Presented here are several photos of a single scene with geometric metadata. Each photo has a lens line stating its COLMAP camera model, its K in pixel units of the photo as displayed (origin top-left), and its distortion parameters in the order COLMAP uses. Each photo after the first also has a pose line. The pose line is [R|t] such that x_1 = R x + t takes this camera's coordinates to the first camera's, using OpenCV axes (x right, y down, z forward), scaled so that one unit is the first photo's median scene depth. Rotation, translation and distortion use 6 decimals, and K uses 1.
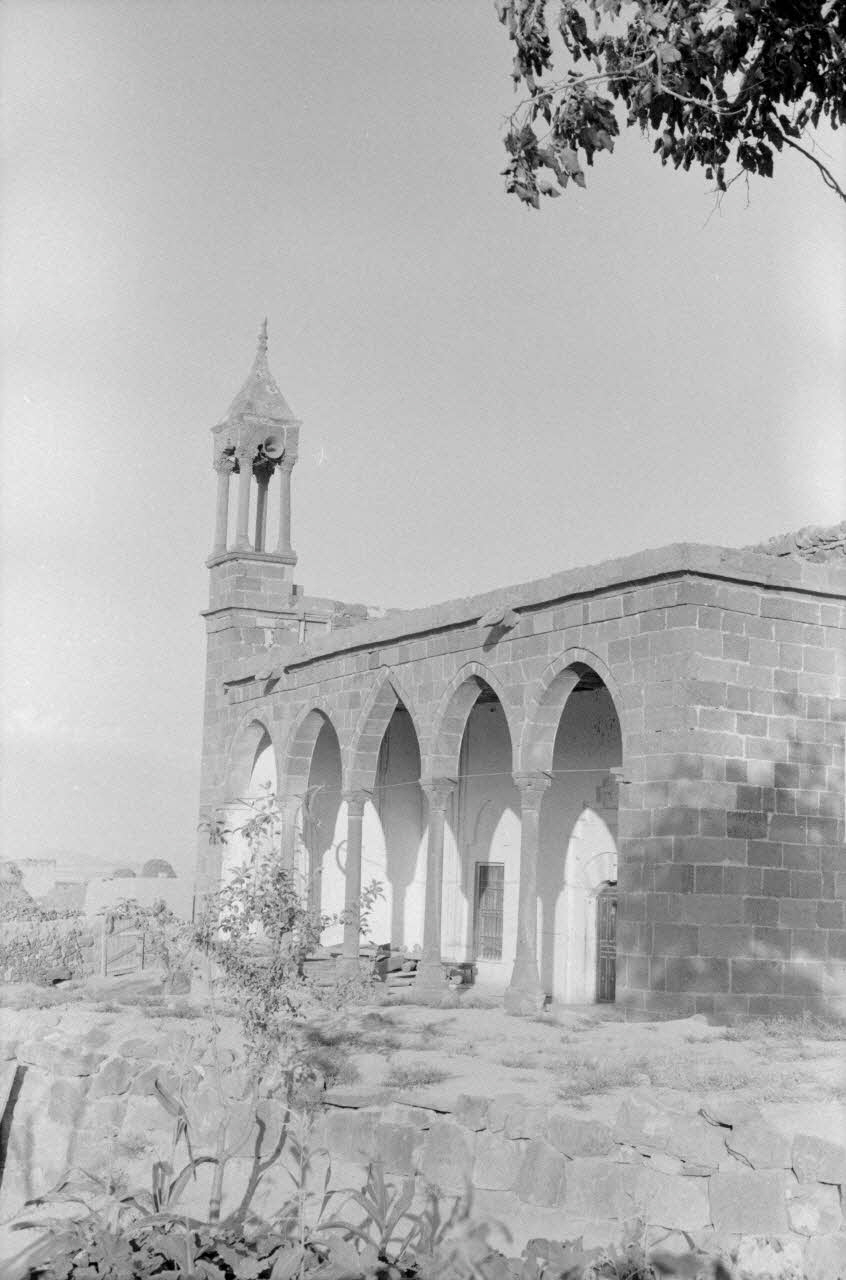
lens RADIAL K [[1804.3, 0, 423.0], [0, 1804.3, 640.0], [0, 0, 1]] dist [0.044521, 0.008877]
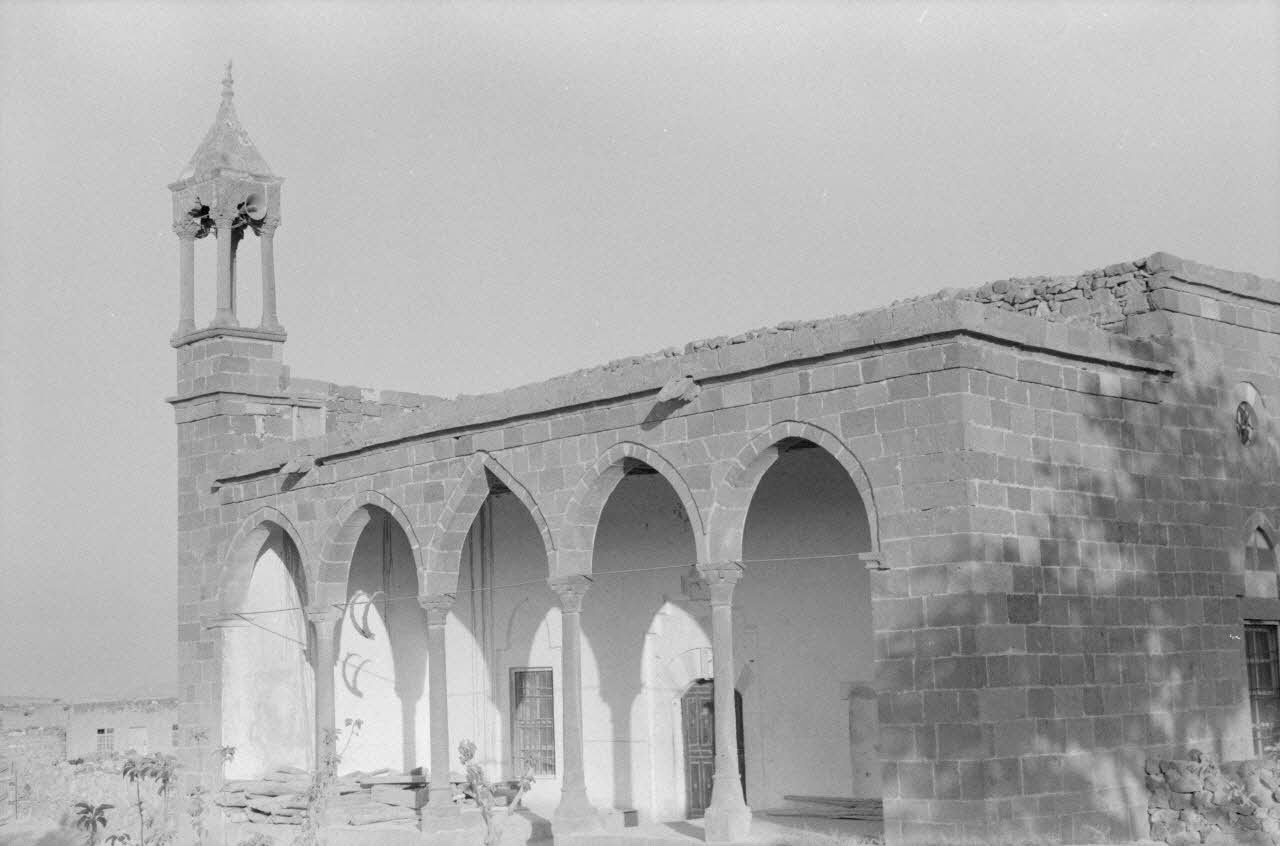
lens RADIAL K [[1804.3, 0, 640.0], [0, 1804.3, 423.0], [0, 0, 1]] dist [0.044521, 0.008877]
pose [[0.954257, -0.026503, 0.297809, -0.220357], [0.027694, 0.999616, 0.000220, 0.002635], [-0.297701, 0.008038, 0.954625, 0.150069]]
